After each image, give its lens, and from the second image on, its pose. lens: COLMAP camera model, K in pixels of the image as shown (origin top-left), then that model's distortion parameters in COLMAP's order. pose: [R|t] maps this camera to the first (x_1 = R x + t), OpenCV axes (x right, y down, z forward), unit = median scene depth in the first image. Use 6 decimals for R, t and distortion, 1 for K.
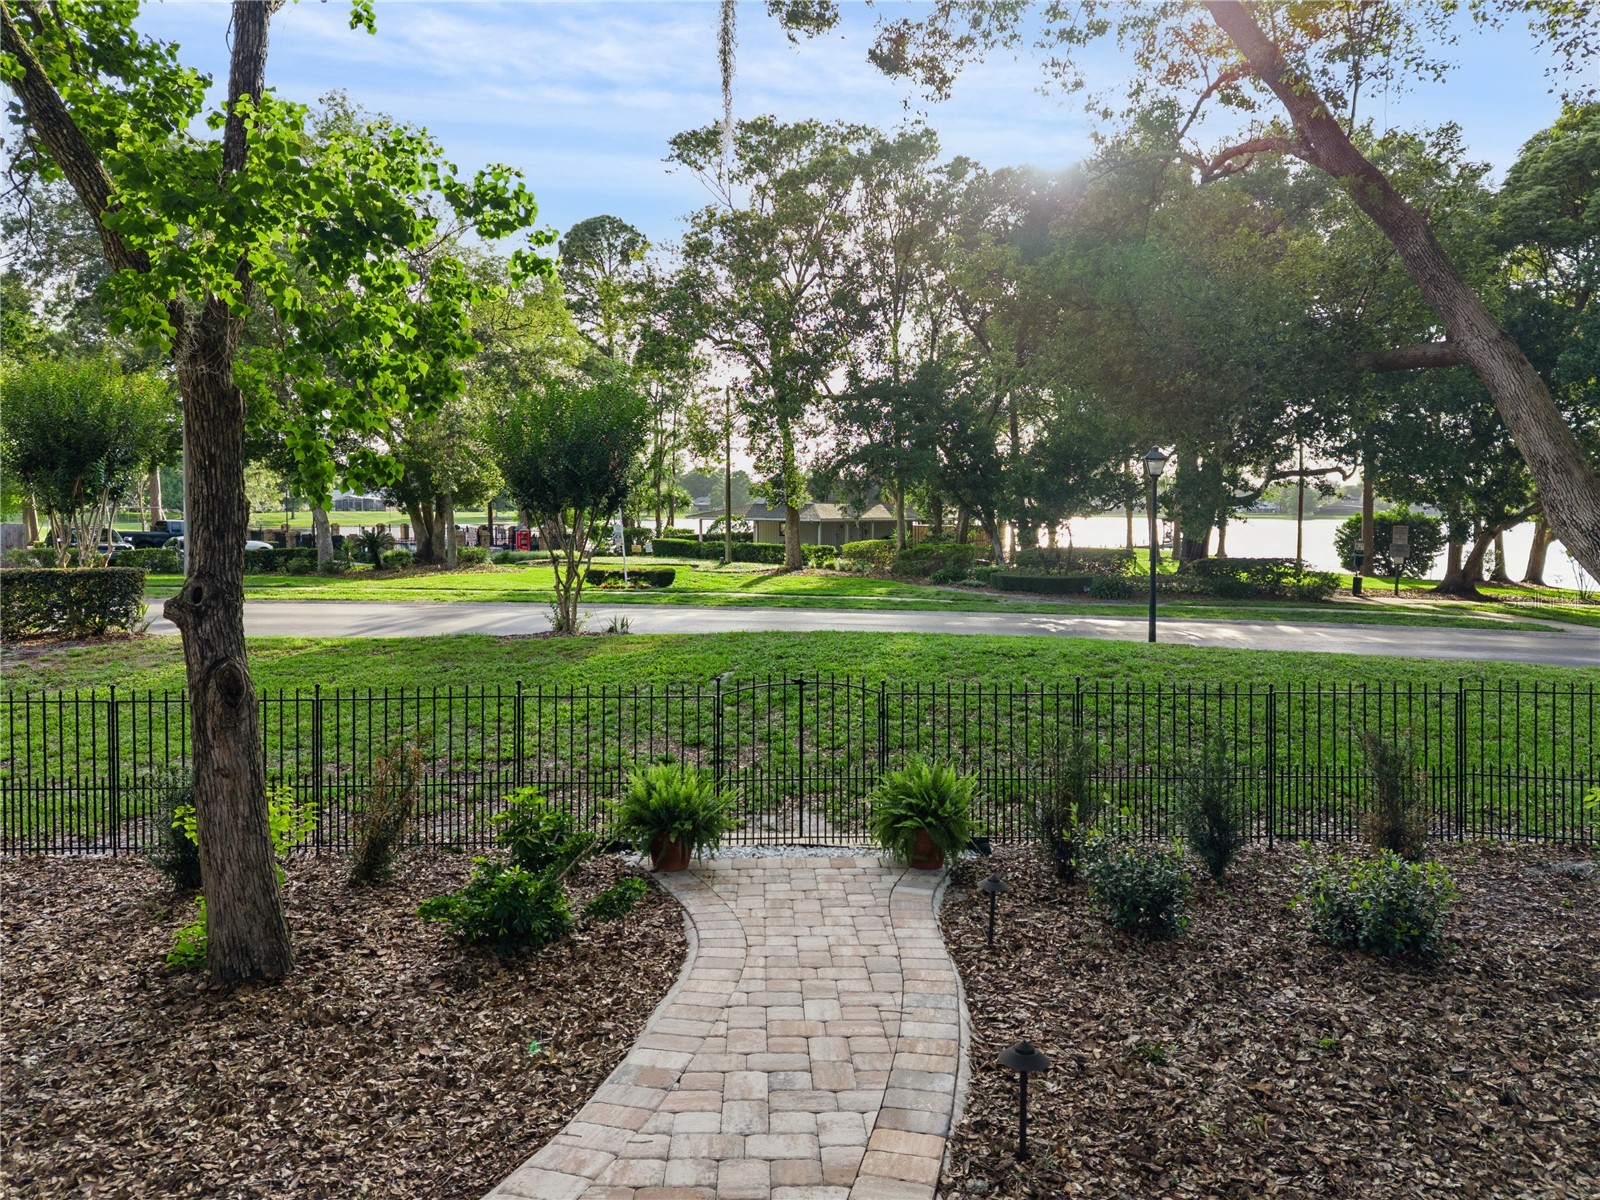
lens RADIAL K [[1093.7, 0, 799.6], [0, 1093.7, 609.2], [0, 0, 1]] dist [0.005437, -0.011348]
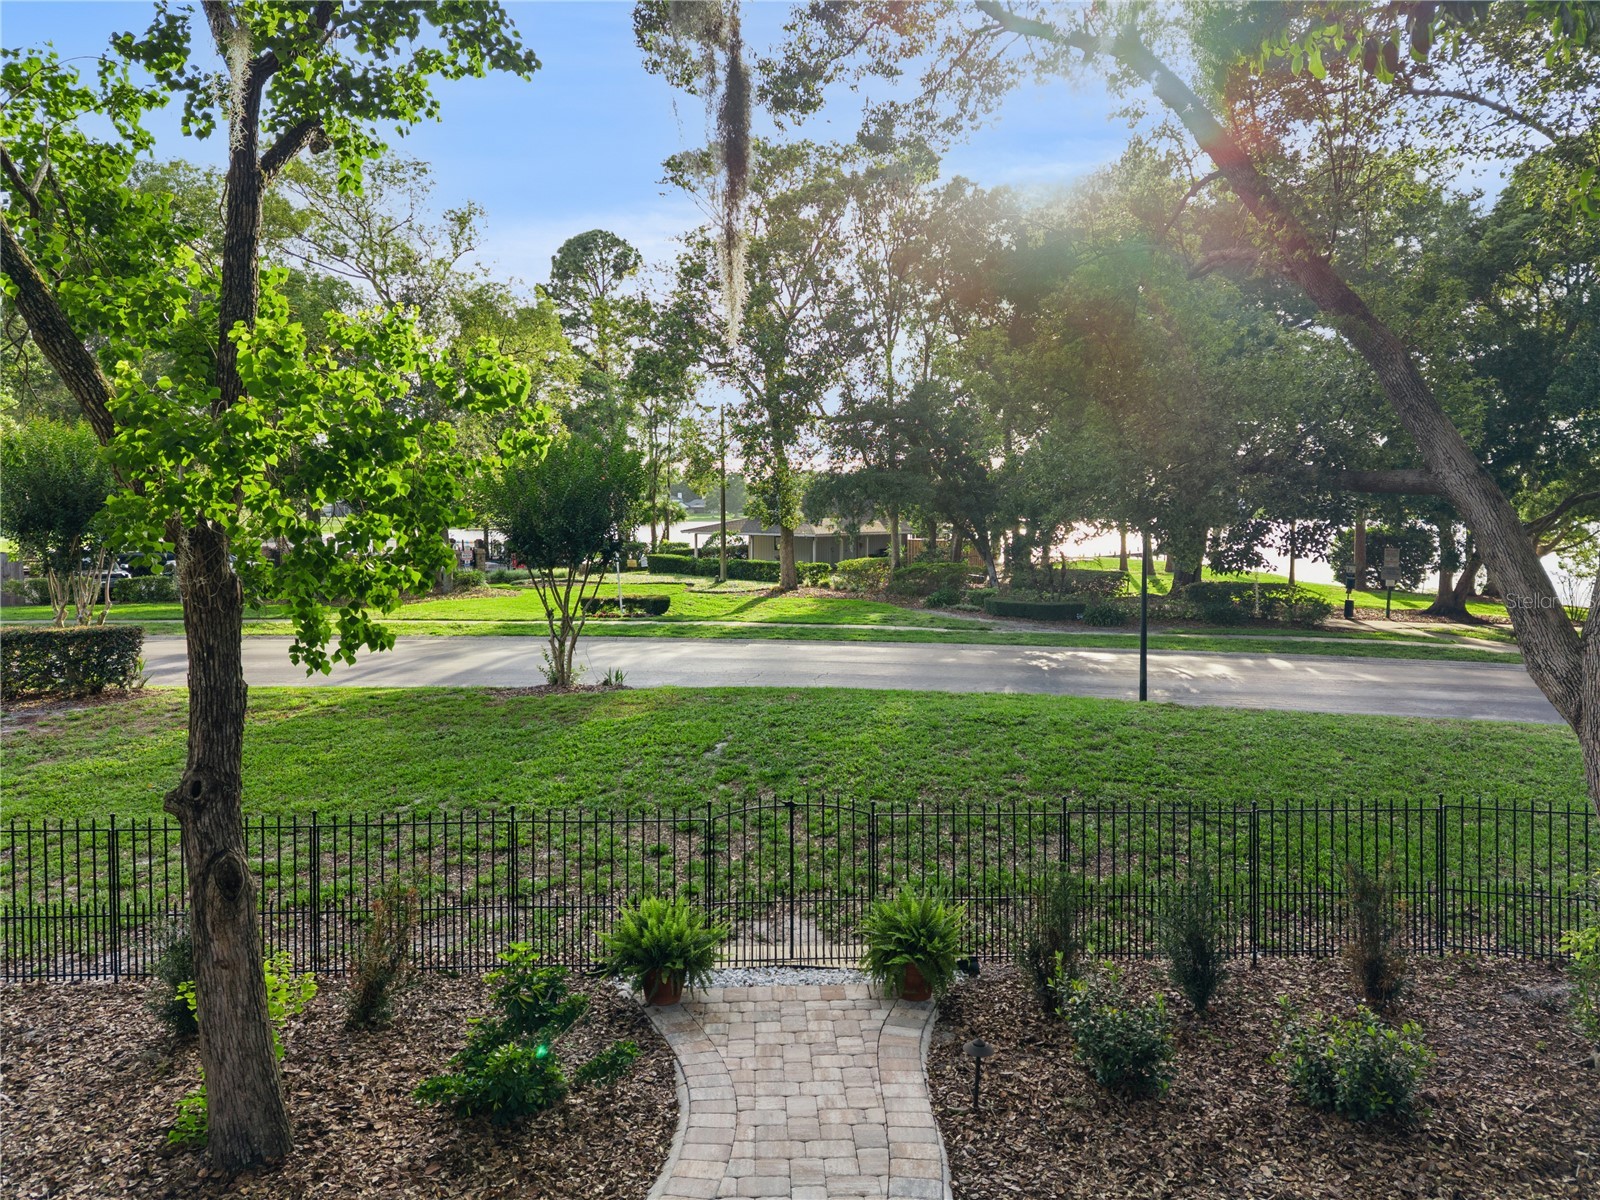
lens RADIAL K [[1093.7, 0, 797.9], [0, 1093.7, 592.5], [0, 0, 1]] dist [0.005437, -0.011348]
pose [[0.999989, -0.004392, 0.001368, 0.005335], [0.004384, 0.999974, 0.005674, -0.101261], [-0.001393, -0.005668, 0.999983, -0.009660]]
